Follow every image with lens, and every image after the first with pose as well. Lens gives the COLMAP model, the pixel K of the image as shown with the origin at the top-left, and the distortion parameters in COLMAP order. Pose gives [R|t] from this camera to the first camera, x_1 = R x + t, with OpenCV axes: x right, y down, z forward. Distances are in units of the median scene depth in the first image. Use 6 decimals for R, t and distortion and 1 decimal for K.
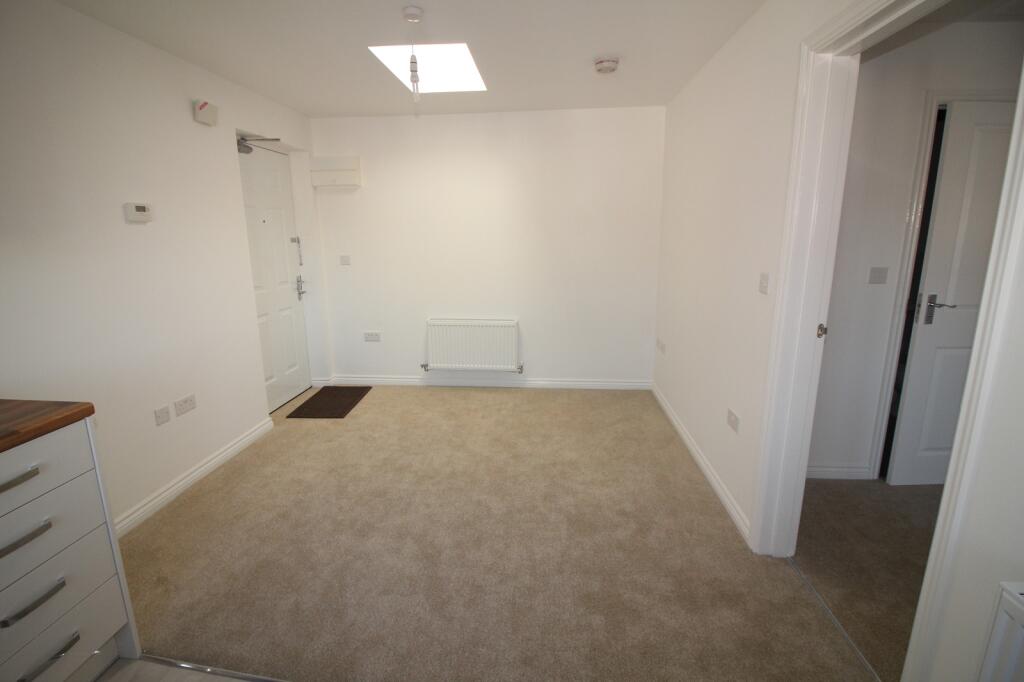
lens RADIAL K [[487.7, 0, 506.0], [0, 487.7, 341.4], [0, 0, 1]] dist [0.002680, -0.013898]
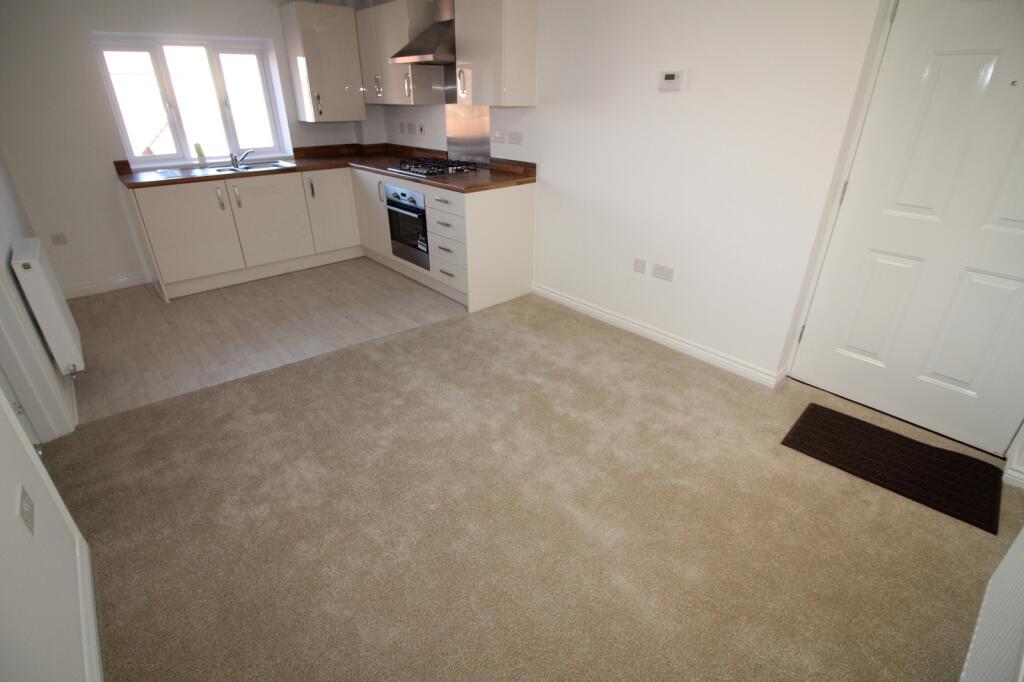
lens RADIAL K [[487.7, 0, 506.0], [0, 487.7, 341.4], [0, 0, 1]] dist [0.002680, -0.013898]
pose [[-0.700541, 0.328492, -0.633510, 0.357986], [-0.153743, 0.797429, 0.583499, -0.354898], [0.696854, 0.506162, -0.508128, 1.489996]]
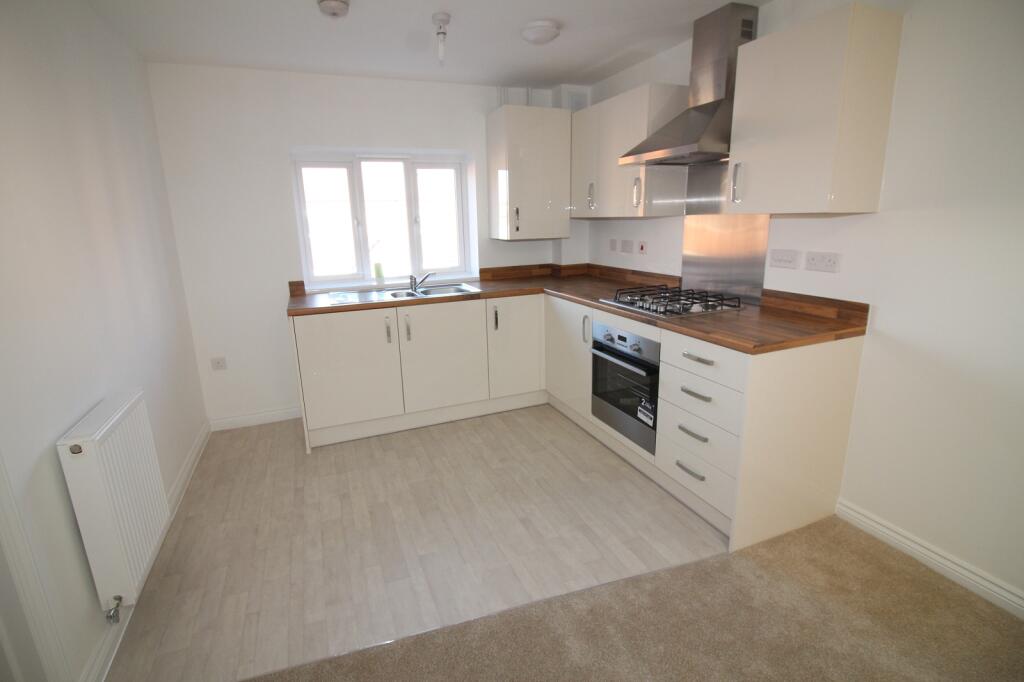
lens RADIAL K [[487.7, 0, 506.0], [0, 487.7, 341.4], [0, 0, 1]] dist [0.002680, -0.013898]
pose [[-0.891549, 0.139642, -0.430859, 0.137199], [-0.070838, 0.896587, 0.437166, -0.213494], [0.447349, 0.420276, -0.789460, 0.973594]]
